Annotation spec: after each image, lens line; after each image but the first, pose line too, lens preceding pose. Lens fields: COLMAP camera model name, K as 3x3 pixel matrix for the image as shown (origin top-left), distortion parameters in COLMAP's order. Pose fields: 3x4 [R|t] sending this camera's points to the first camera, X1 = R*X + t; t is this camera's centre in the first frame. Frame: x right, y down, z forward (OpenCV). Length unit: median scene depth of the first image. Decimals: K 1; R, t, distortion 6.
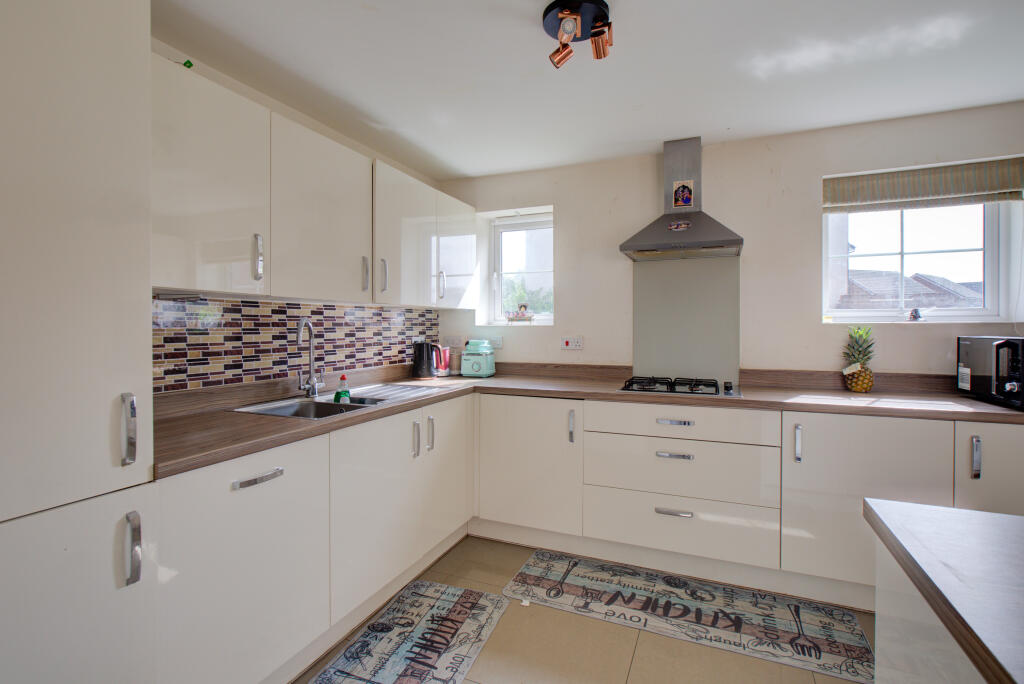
lens RADIAL K [[474.4, 0, 507.8], [0, 474.4, 332.5], [0, 0, 1]] dist [0.001579, 0.000465]
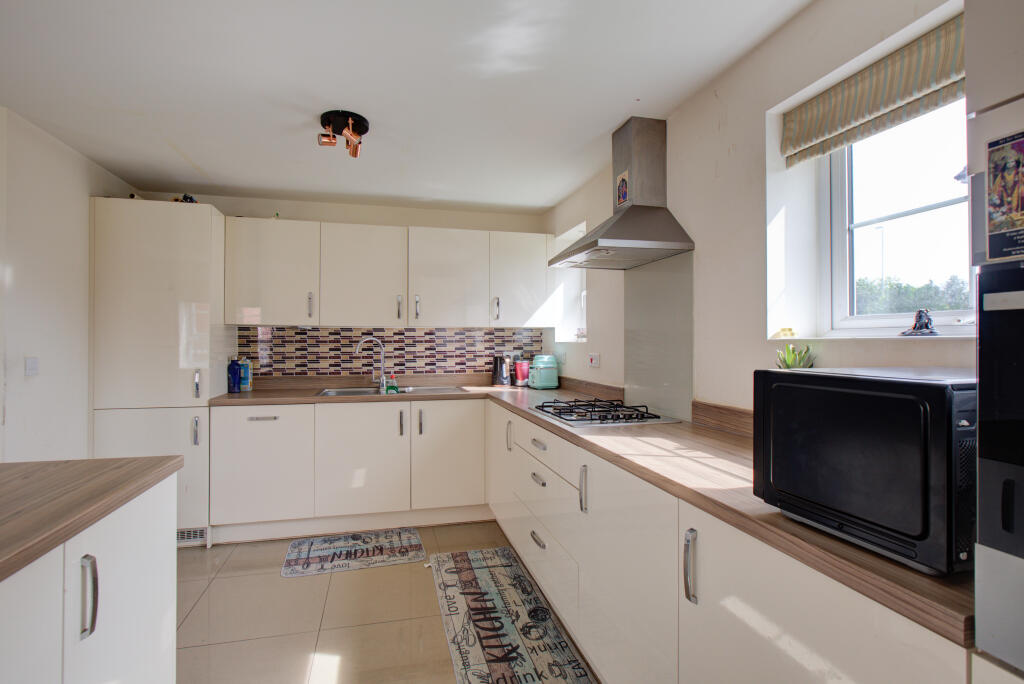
lens RADIAL K [[474.4, 0, 502.3], [0, 474.4, 341.5], [0, 0, 1]] dist [0.001579, 0.000465]
pose [[0.612280, 0.000077, -0.790641, 1.119215], [-0.010304, 0.999916, -0.007882, -0.009775], [0.790574, 0.012972, 0.612229, 0.376984]]
